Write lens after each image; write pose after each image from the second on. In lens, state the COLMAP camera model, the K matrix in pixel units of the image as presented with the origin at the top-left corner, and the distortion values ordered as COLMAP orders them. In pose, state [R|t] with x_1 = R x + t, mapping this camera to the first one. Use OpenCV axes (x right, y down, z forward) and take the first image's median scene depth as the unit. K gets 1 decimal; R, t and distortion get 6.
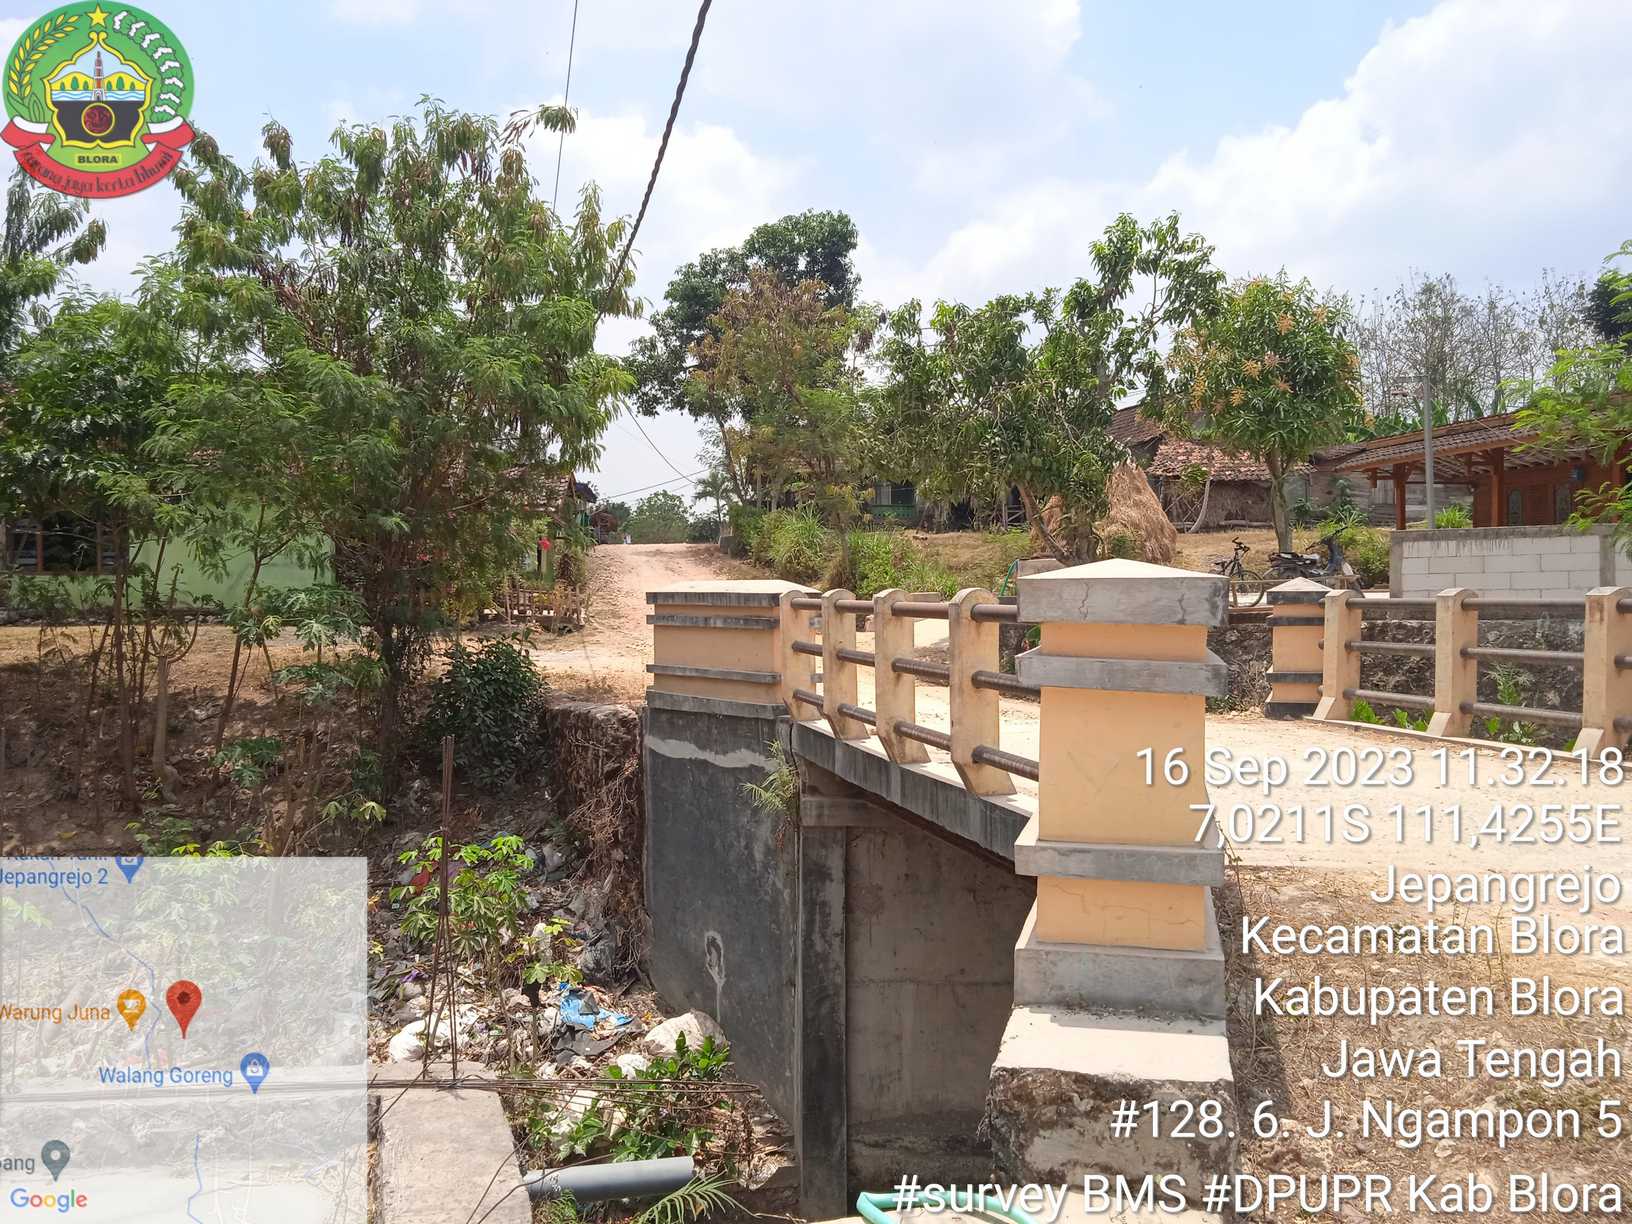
lens RADIAL K [[1346.3, 0, 850.6], [0, 1346.3, 607.8], [0, 0, 1]] dist [0.046978, -0.054263]
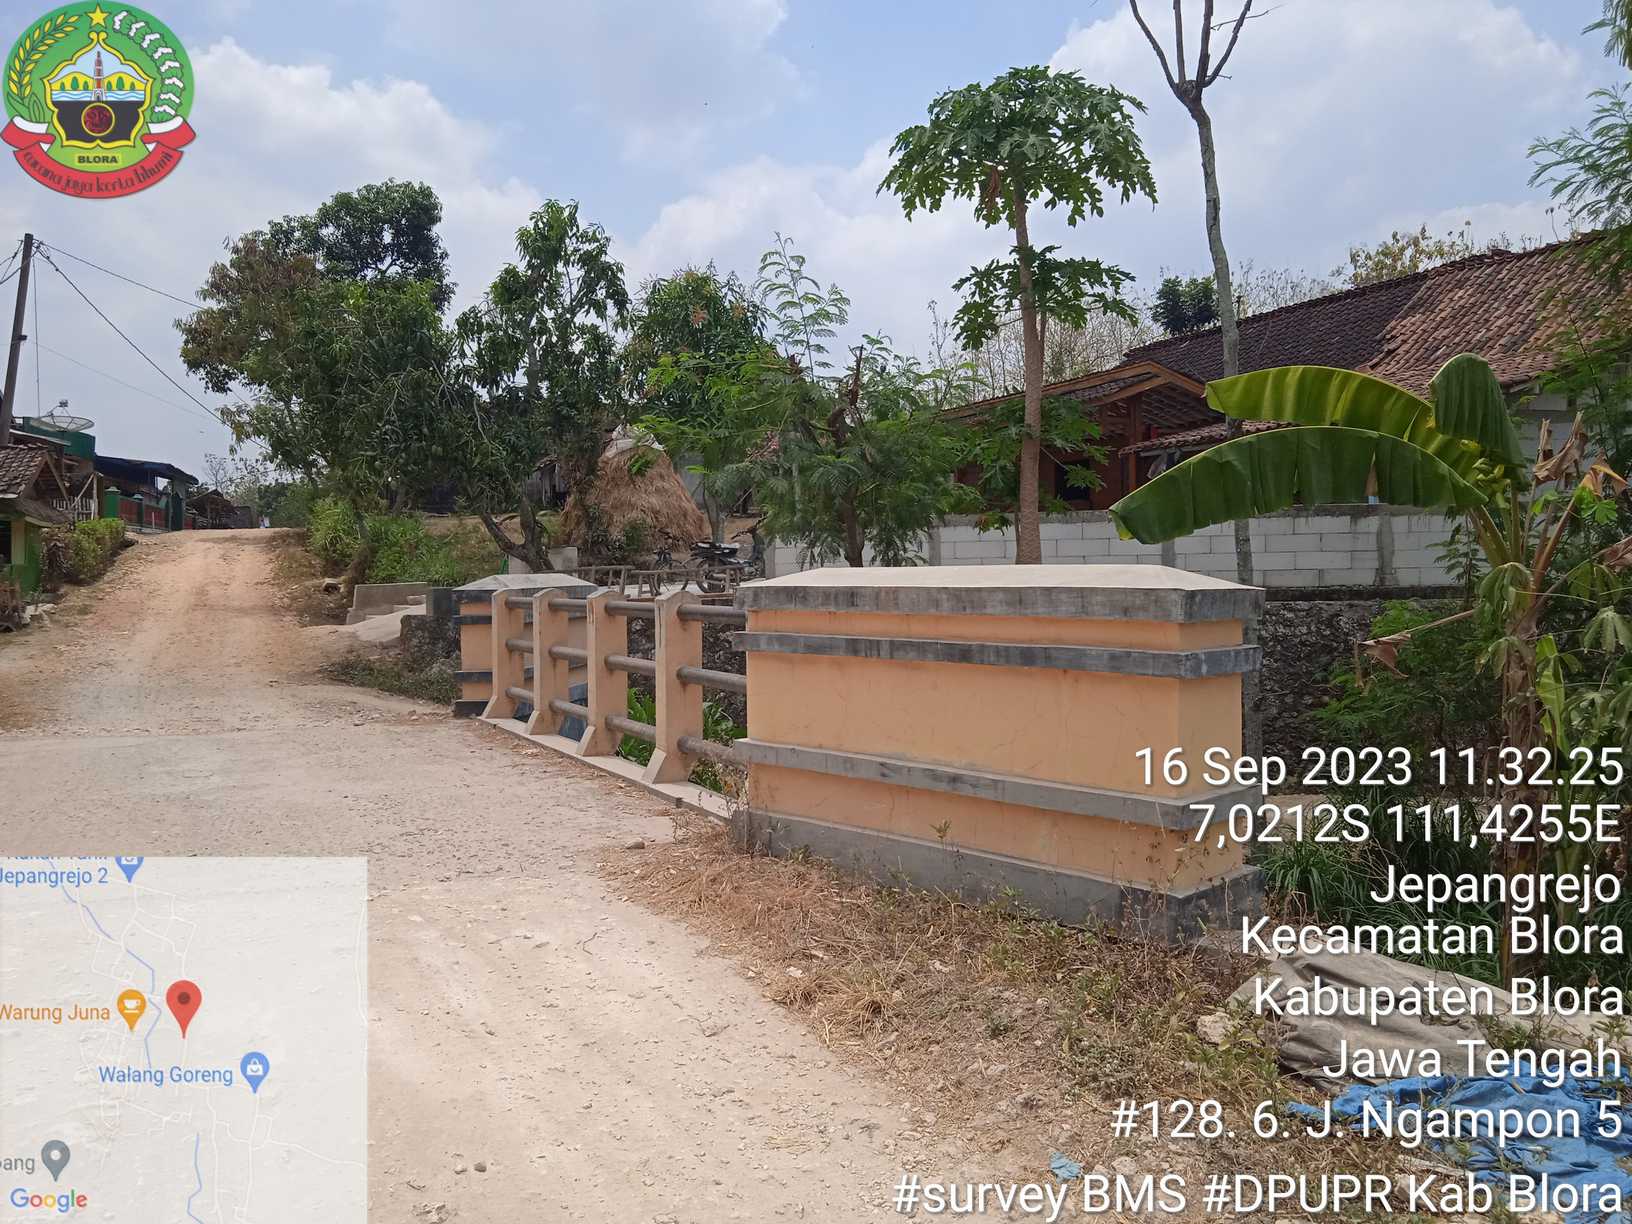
lens RADIAL K [[1346.3, 0, 816.1], [0, 1346.3, 617.1], [0, 0, 1]] dist [0.046978, -0.054263]
pose [[0.982585, -0.018216, 0.184918, 0.203679], [0.014140, 0.999628, 0.023338, -0.006398], [-0.185274, -0.020317, 0.982477, -0.015832]]
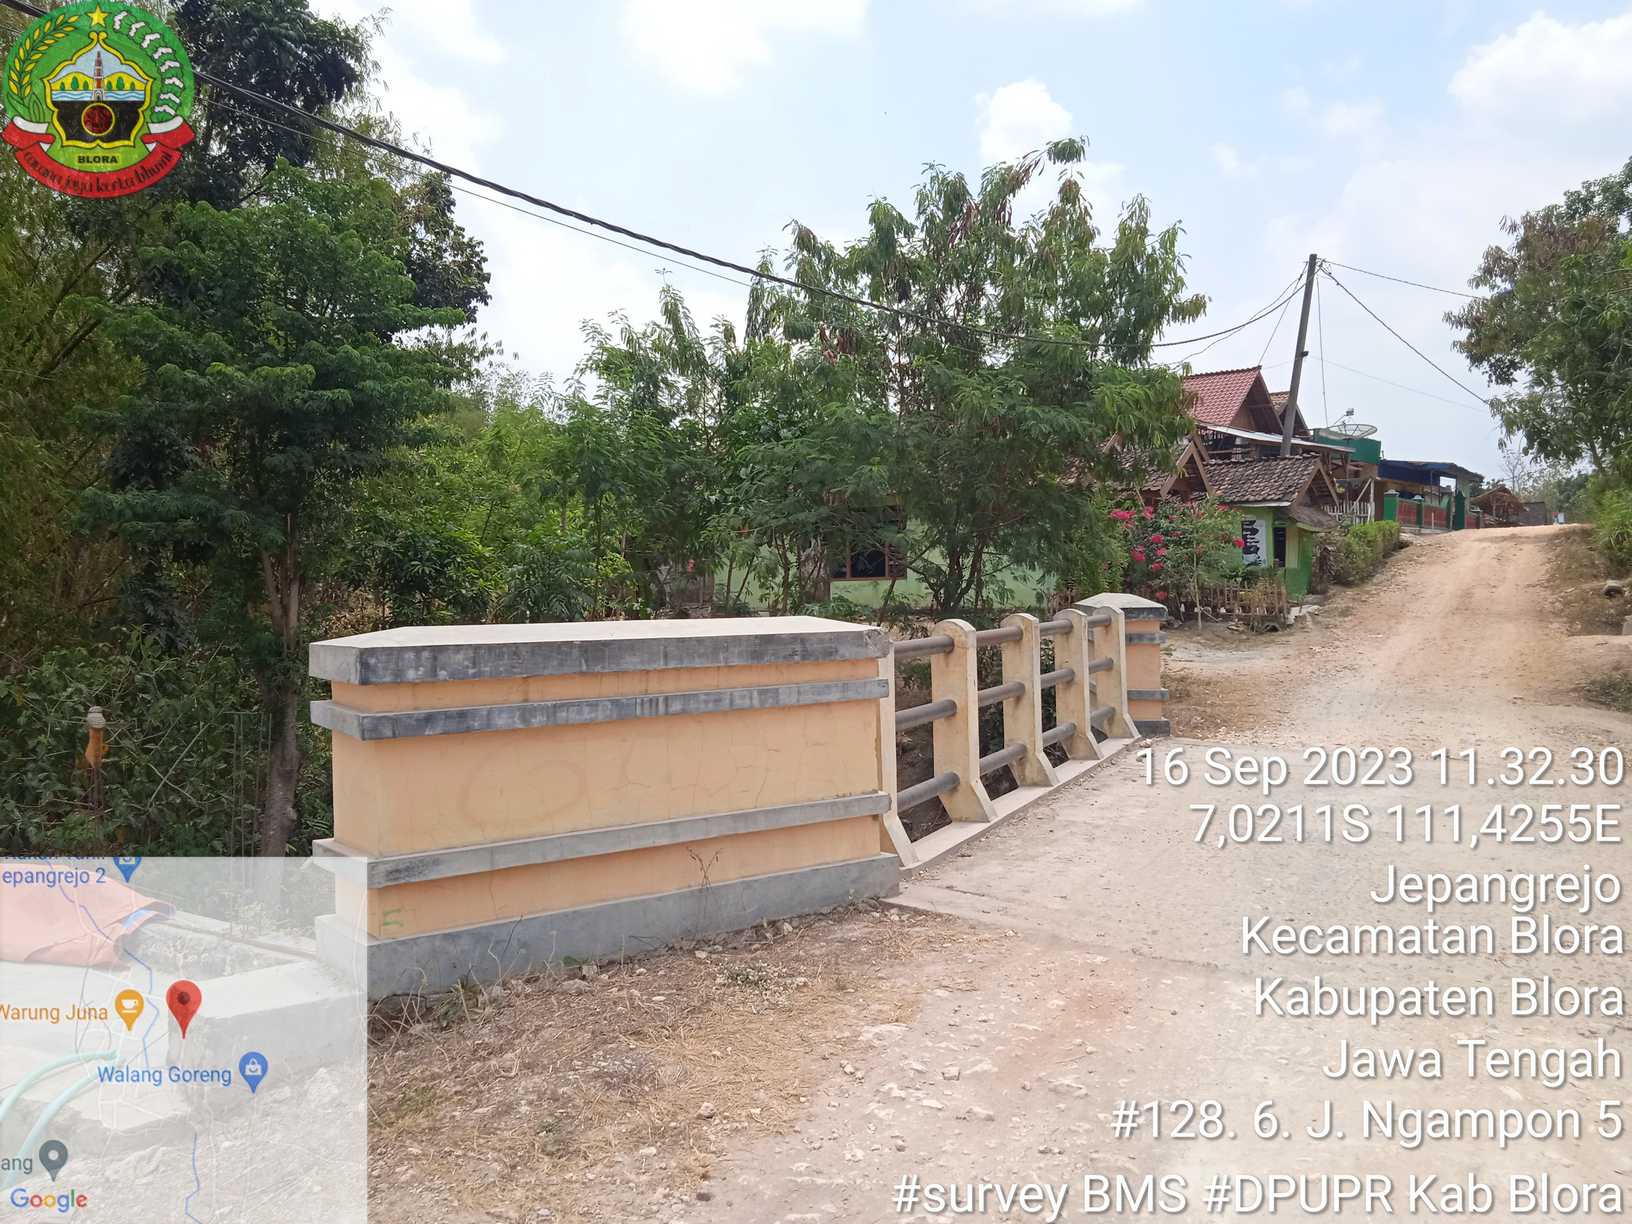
lens RADIAL K [[1346.3, 0, 823.9], [0, 1346.3, 626.0], [0, 0, 1]] dist [0.046978, -0.054263]
pose [[0.765107, 0.010630, -0.643816, 0.220003], [0.004736, 0.999744, 0.022135, -0.010783], [0.643886, -0.019985, 0.764860, 0.045520]]
